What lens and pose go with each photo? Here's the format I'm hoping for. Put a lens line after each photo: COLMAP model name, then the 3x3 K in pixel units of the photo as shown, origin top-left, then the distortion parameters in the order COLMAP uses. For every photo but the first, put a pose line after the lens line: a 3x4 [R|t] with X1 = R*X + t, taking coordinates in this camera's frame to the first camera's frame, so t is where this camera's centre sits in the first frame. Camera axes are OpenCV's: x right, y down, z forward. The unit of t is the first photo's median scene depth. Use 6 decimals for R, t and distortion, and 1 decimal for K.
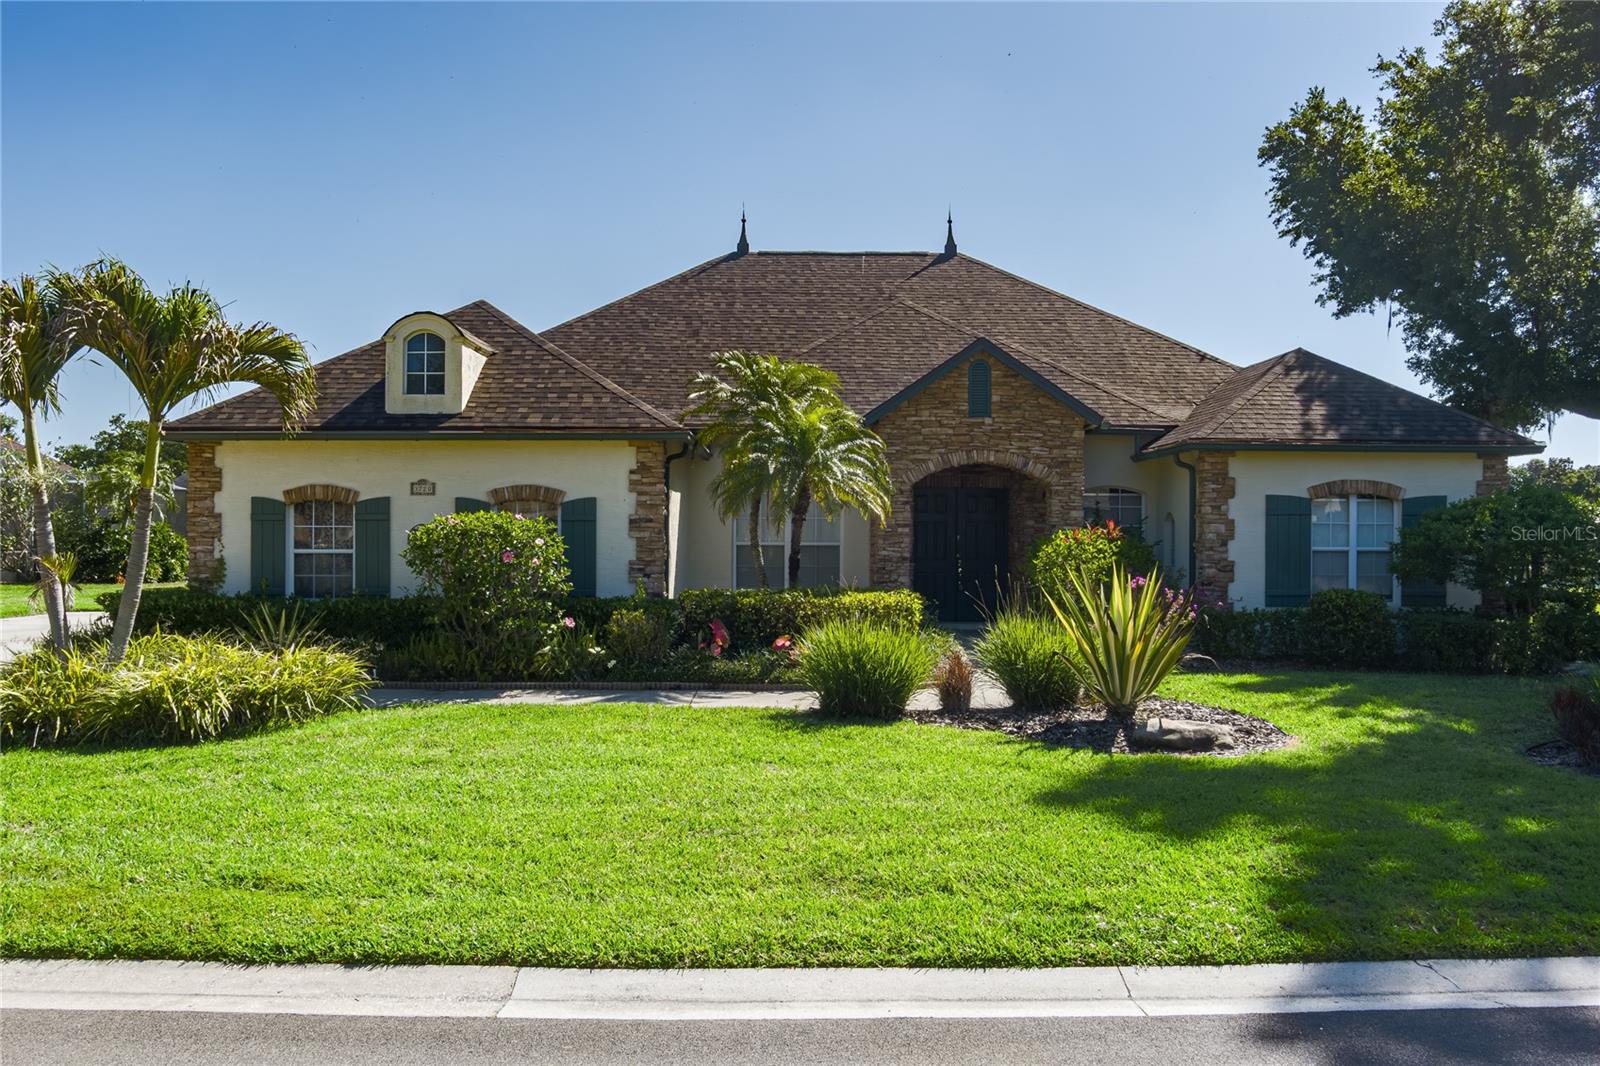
lens RADIAL K [[1305.2, 0, 802.9], [0, 1305.2, 533.2], [0, 0, 1]] dist [-0.063906, 0.005812]
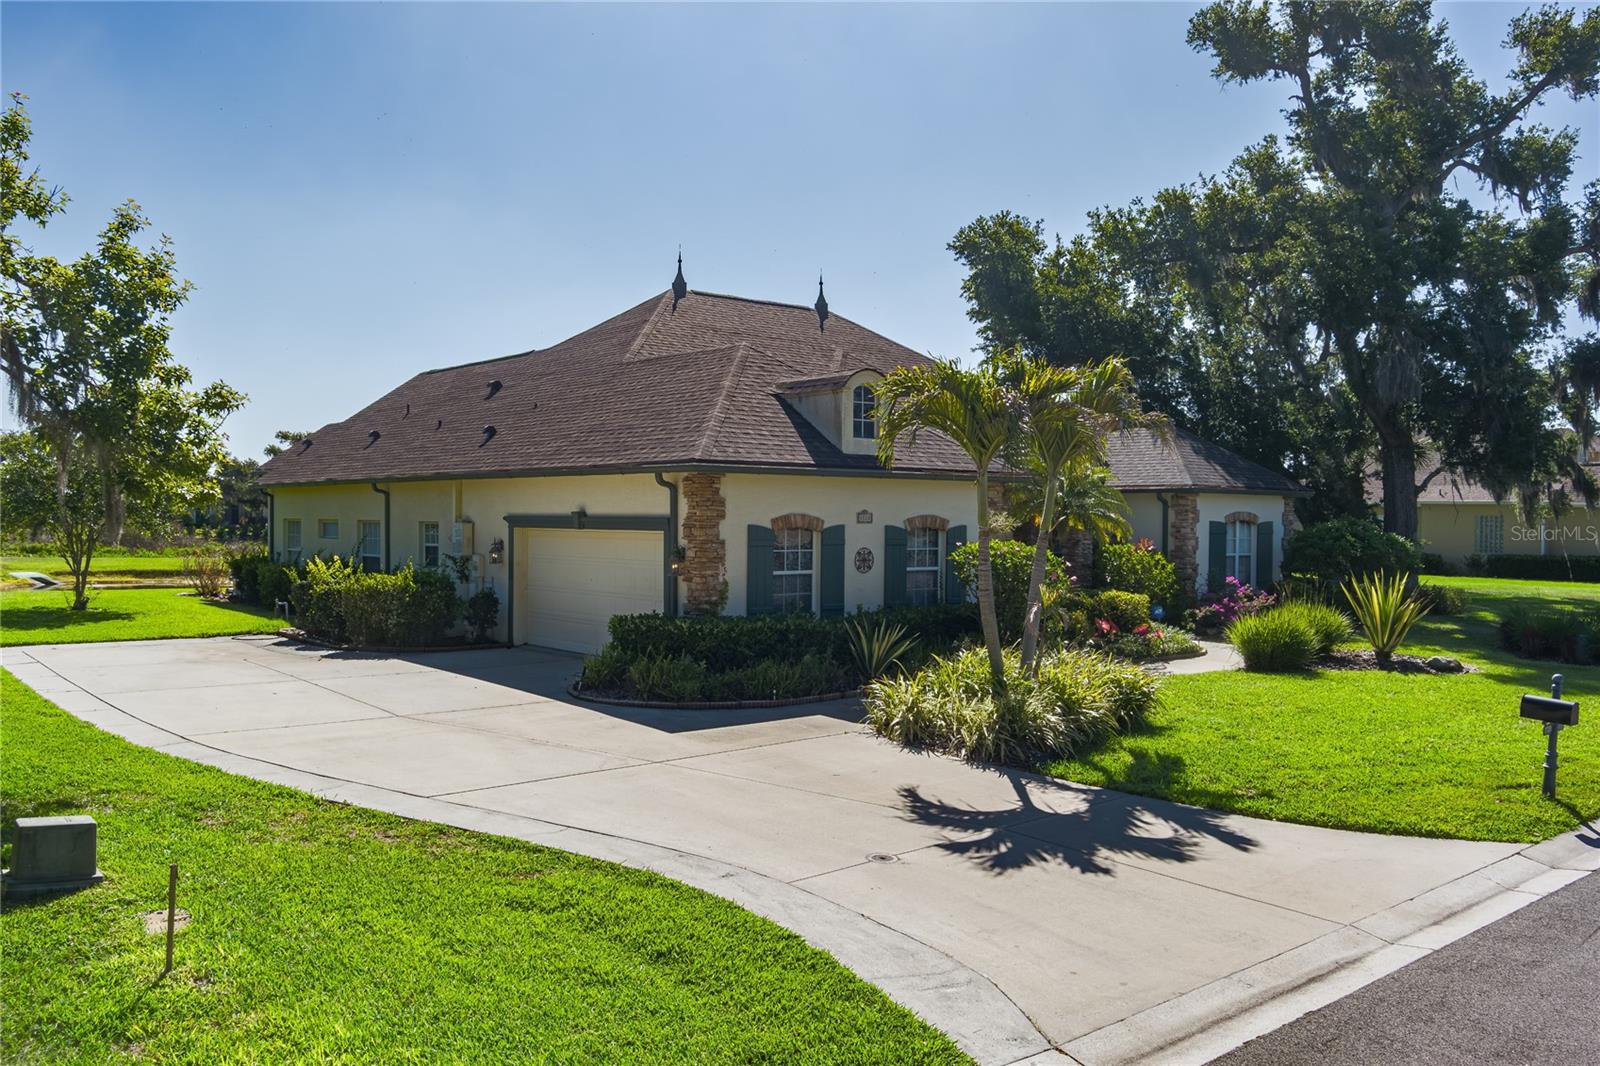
lens RADIAL K [[1292.6, 0, 798.9], [0, 1292.6, 529.6], [0, 0, 1]] dist [-0.057829, 0.013033]
pose [[0.771194, -0.002804, 0.636593, -1.088479], [-0.004786, 0.999937, 0.010202, -0.035285], [-0.636582, -0.010914, 0.771132, 0.130299]]
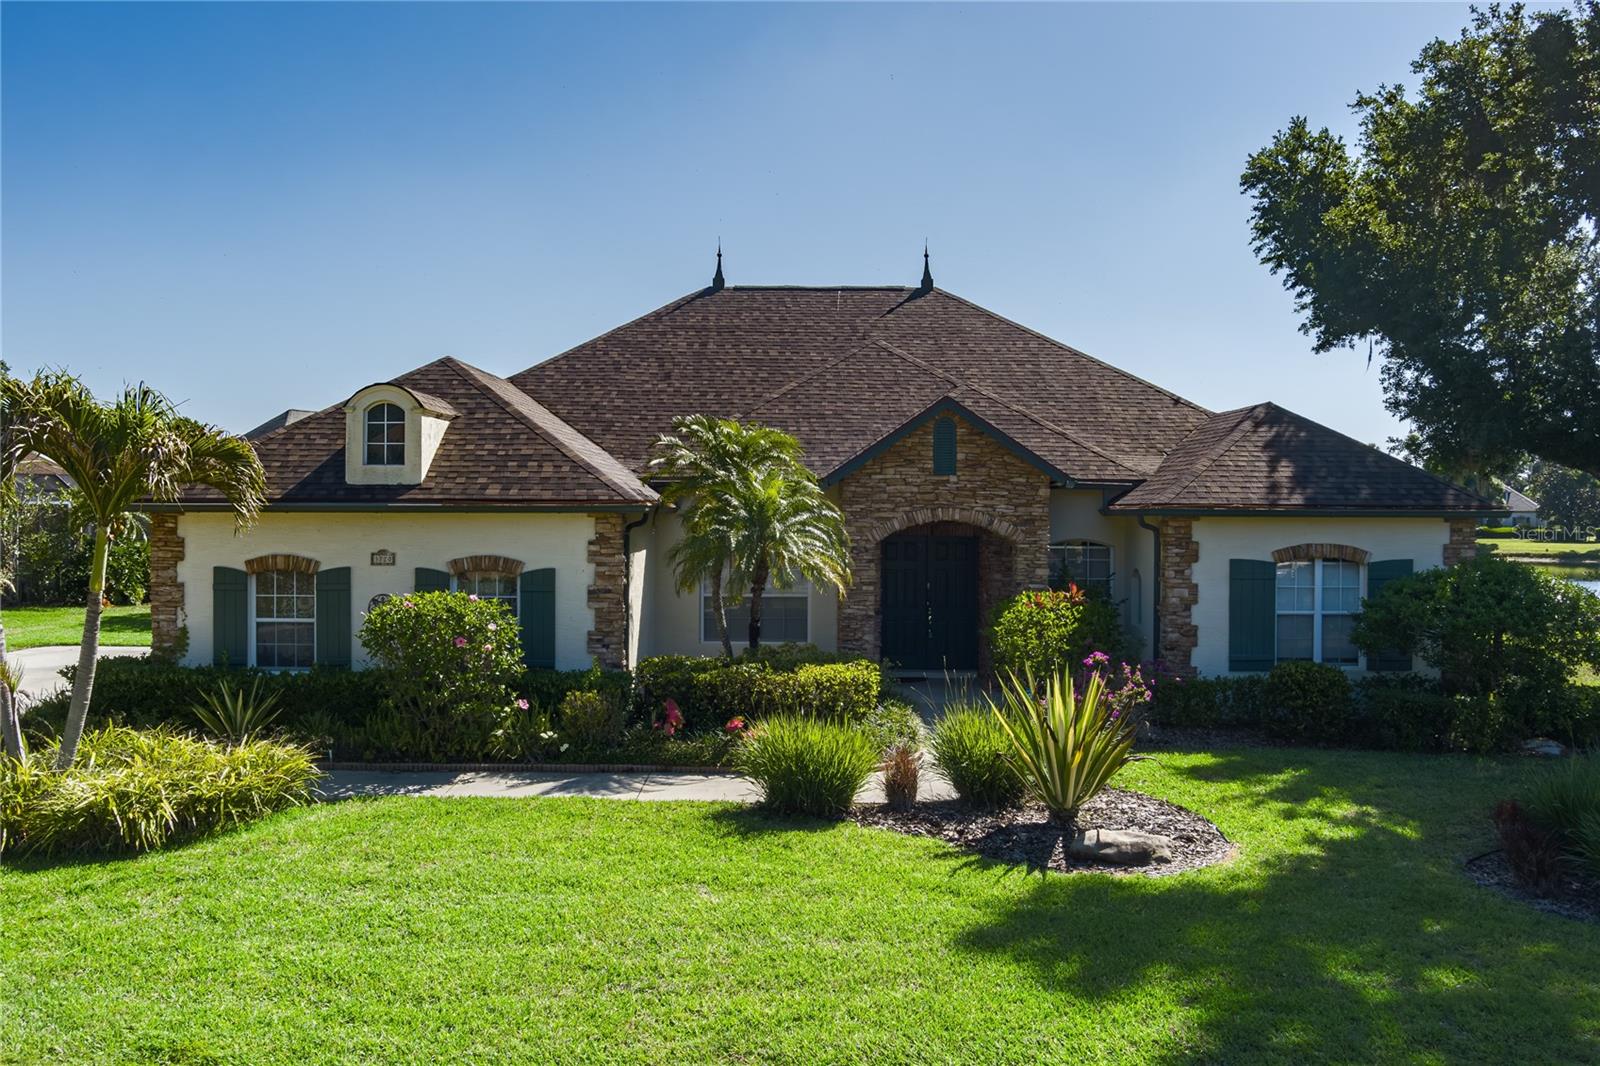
lens RADIAL K [[1312.1, 0, 791.5], [0, 1312.1, 512.5], [0, 0, 1]] dist [-0.065438, 0.008689]
pose [[0.999934, 0.000634, -0.011447, 0.034744], [-0.000623, 0.999999, 0.000998, -0.071462], [0.011448, -0.000991, 0.999934, -0.005046]]
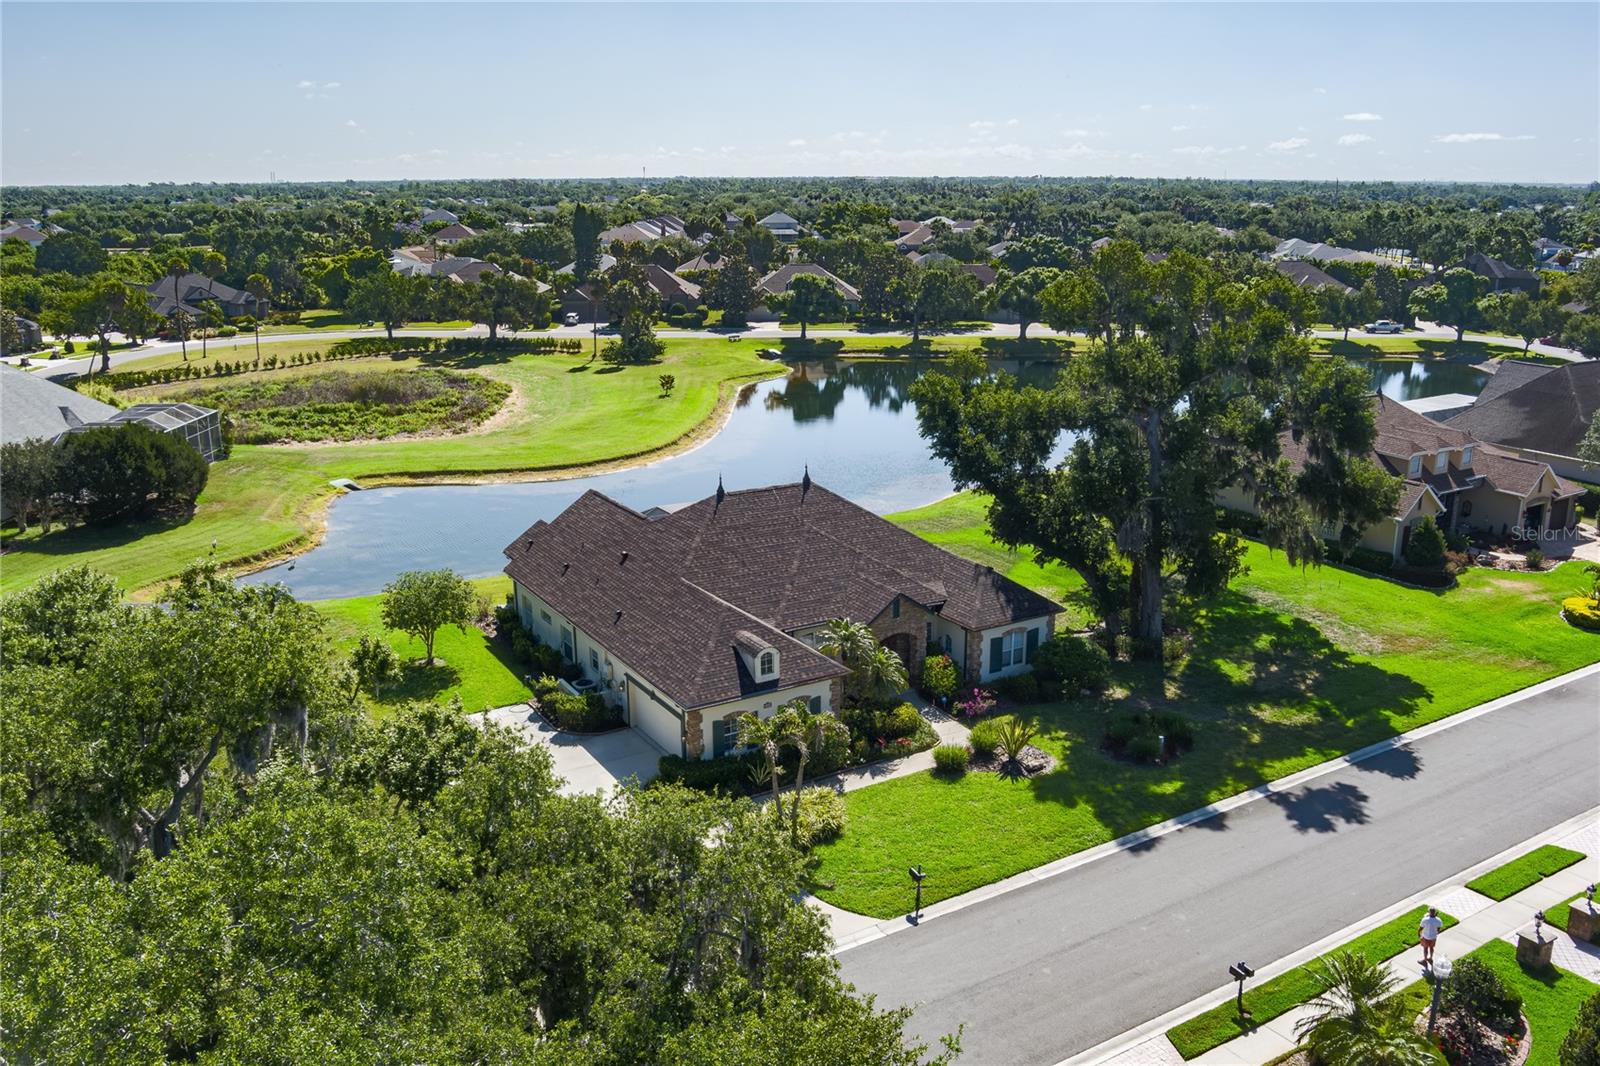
lens RADIAL K [[1305.2, 0, 802.9], [0, 1305.2, 533.2], [0, 0, 1]] dist [-0.063906, 0.005812]
pose [[0.857117, -0.142846, 0.494920, -1.570397], [0.007604, 0.964186, 0.265119, -1.141078], [-0.515066, -0.223475, 0.827506, -1.289867]]
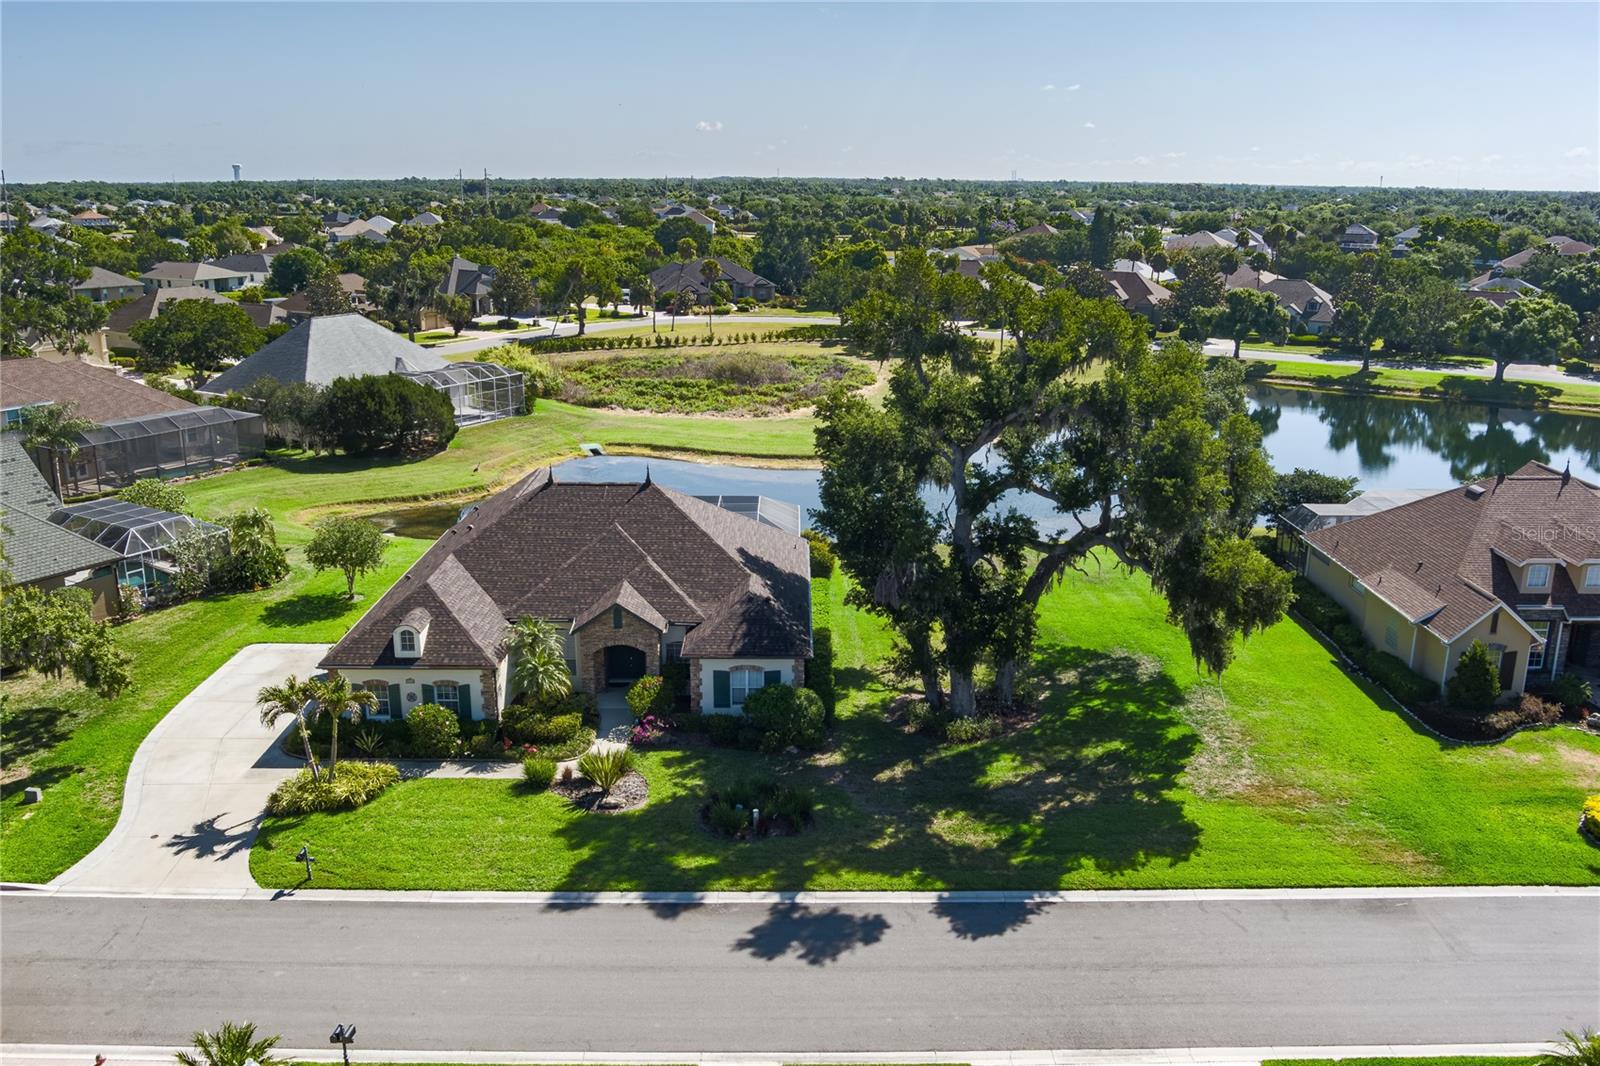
lens RADIAL K [[1297.3, 0, 810.4], [0, 1297.3, 533.2], [0, 0, 1]] dist [-0.064036, 0.000905]
pose [[0.999986, 0.000445, 0.005193, 0.594088], [-0.001795, 0.964793, 0.263004, -1.121872], [-0.004893, -0.263010, 0.964781, -1.718430]]
